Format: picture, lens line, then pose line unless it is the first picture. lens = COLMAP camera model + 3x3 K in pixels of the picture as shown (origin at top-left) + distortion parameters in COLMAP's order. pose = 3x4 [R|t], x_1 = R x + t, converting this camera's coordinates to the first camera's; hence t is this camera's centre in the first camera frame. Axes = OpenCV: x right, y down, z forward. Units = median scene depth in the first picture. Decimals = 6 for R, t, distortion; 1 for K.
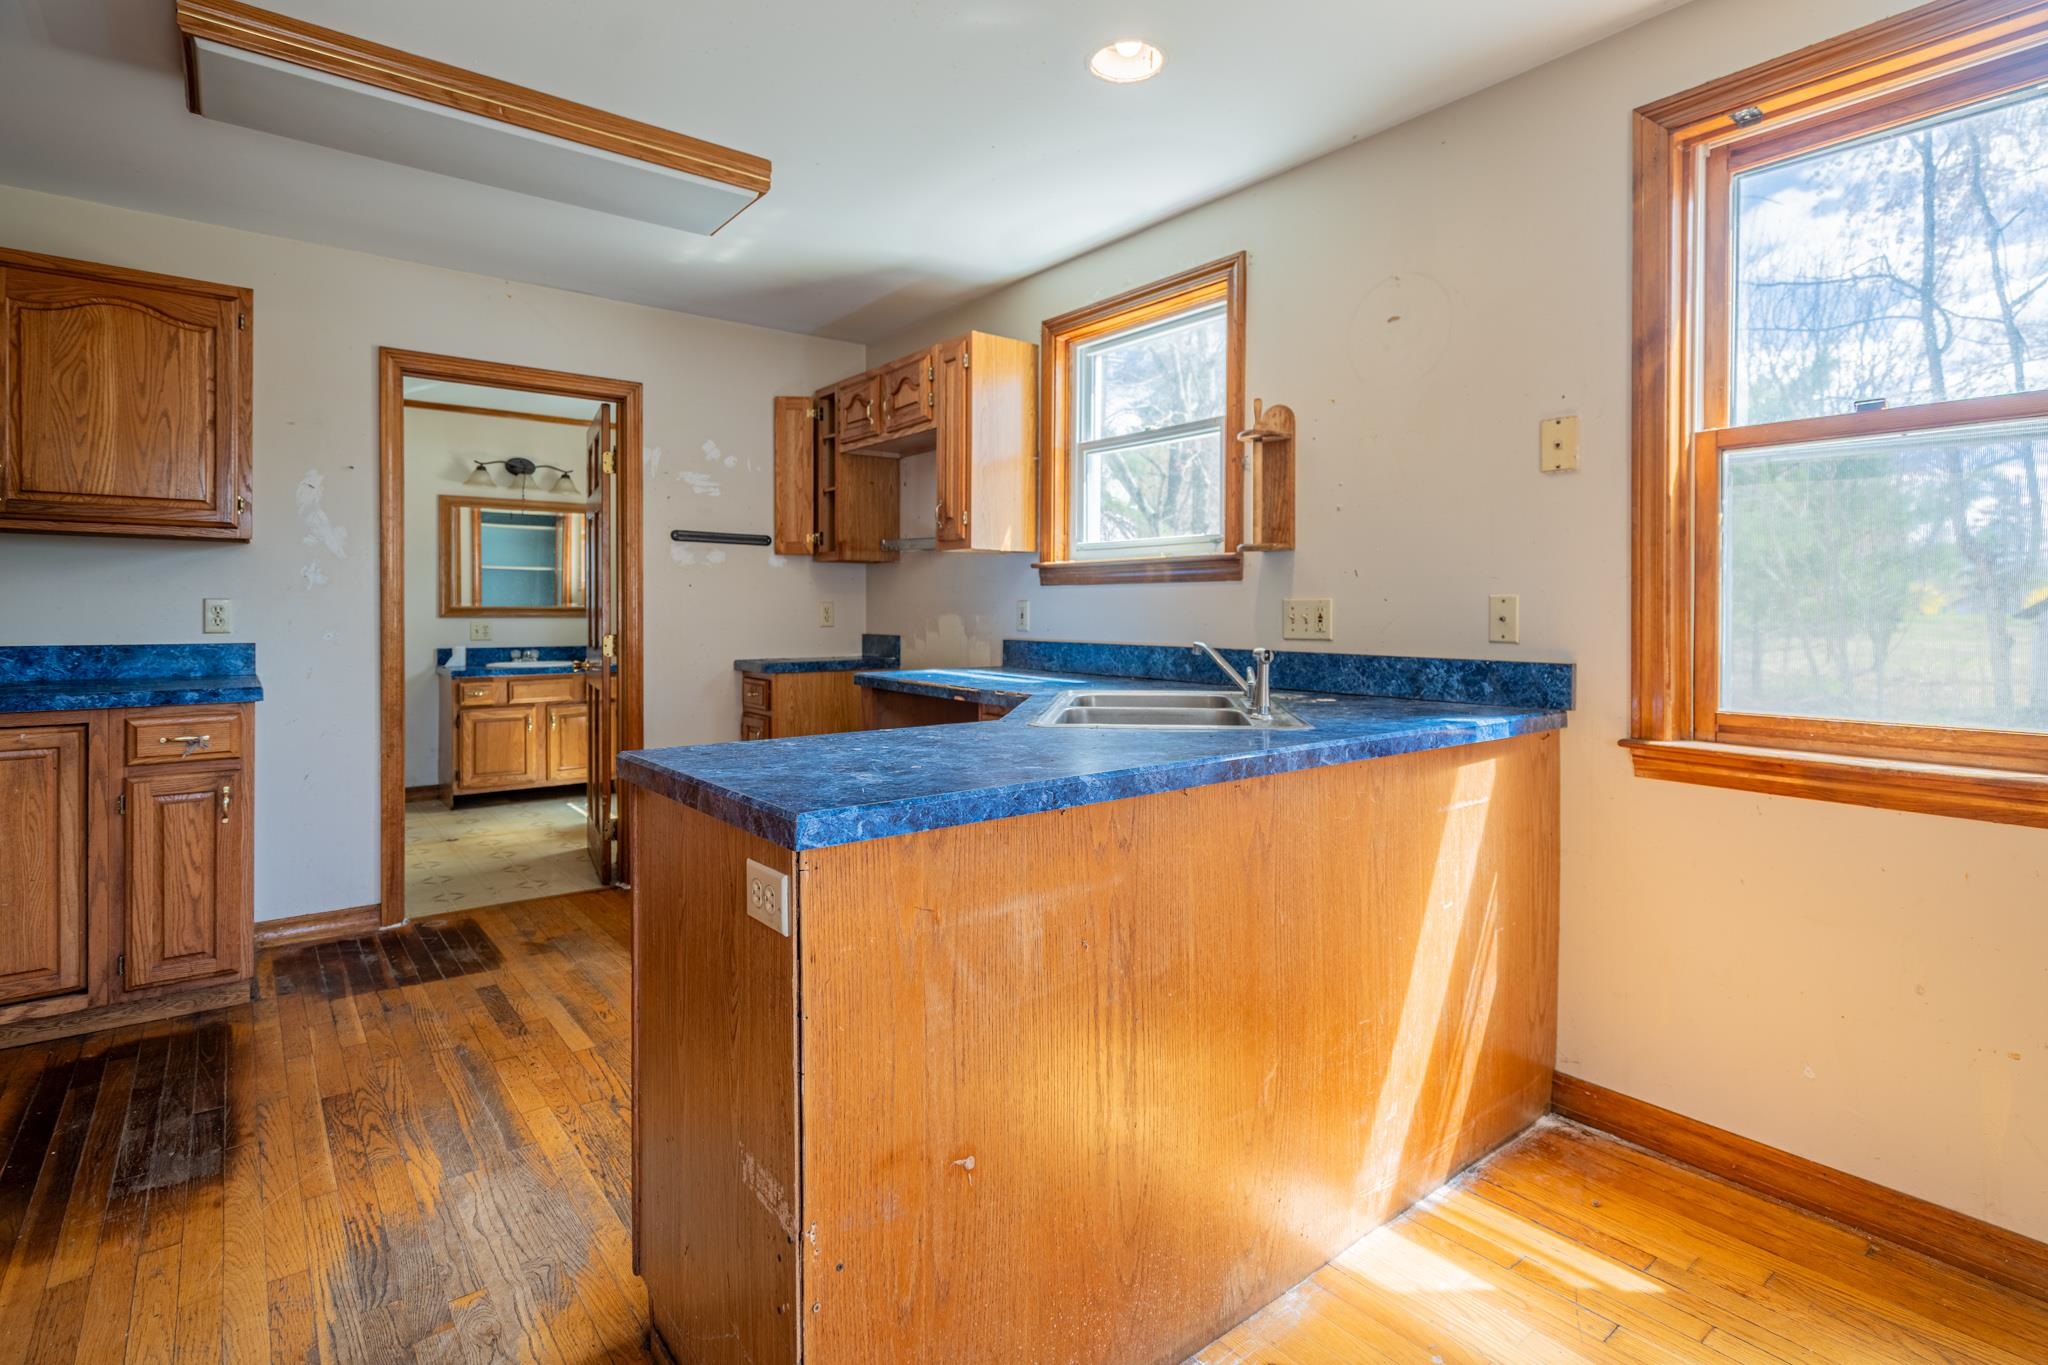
lens RADIAL K [[1020.3, 0, 1027.2], [0, 1020.3, 606.4], [0, 0, 1]] dist [-0.001909, -0.000106]
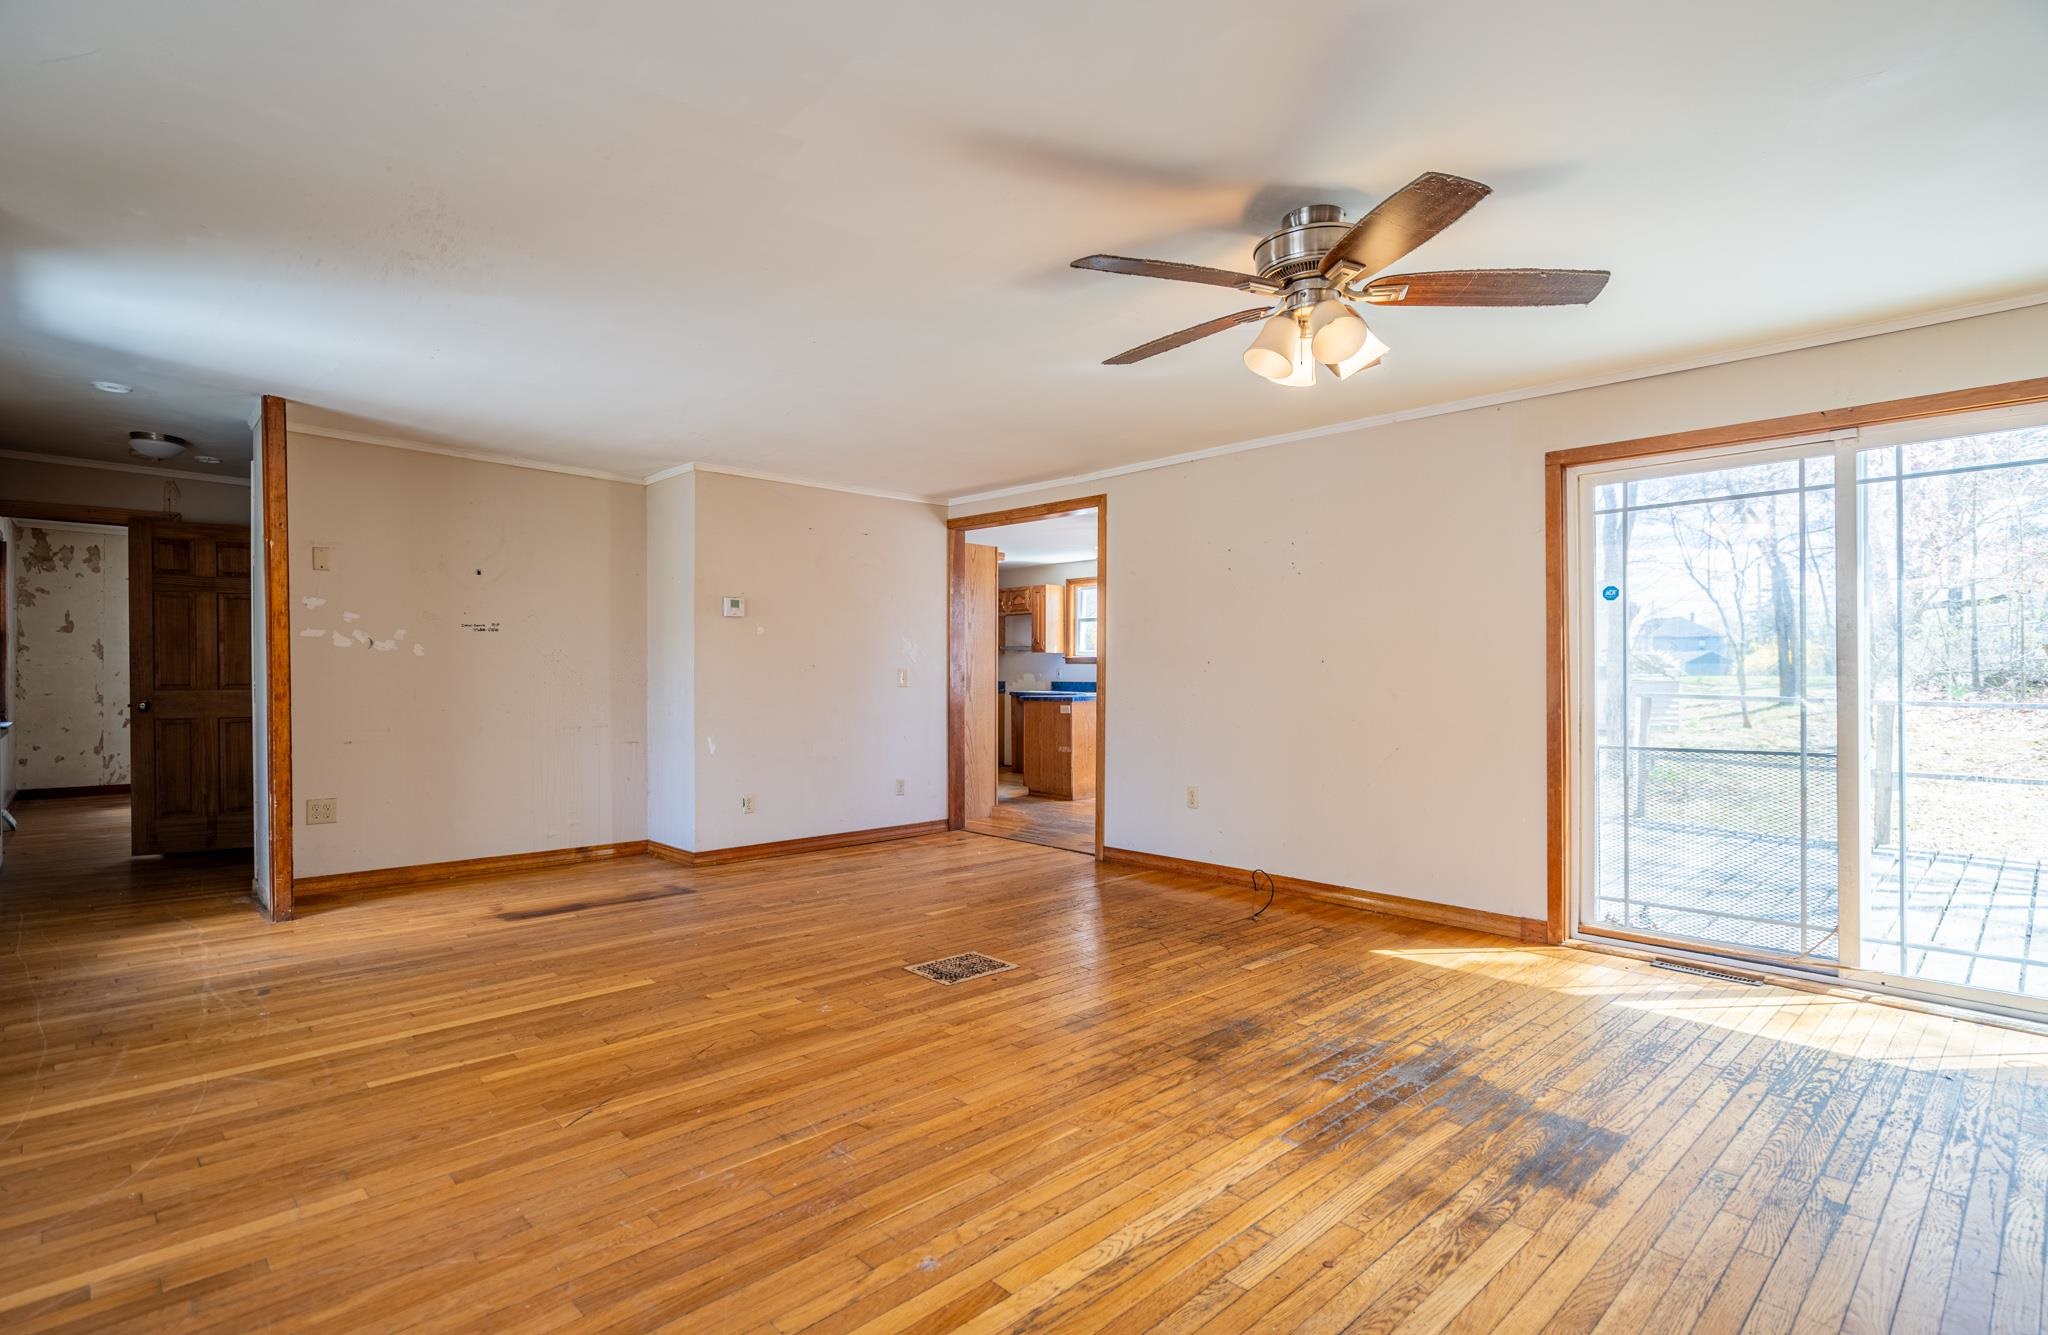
lens RADIAL K [[966.9, 0, 1018.3], [0, 966.9, 660.8], [0, 0, 1]] dist [-0.005471, 0.000088]
pose [[0.996479, 0.007561, 0.083497, -0.379627], [-0.006803, 0.999933, -0.009352, -0.001638], [-0.083562, 0.008751, 0.996464, -1.936538]]
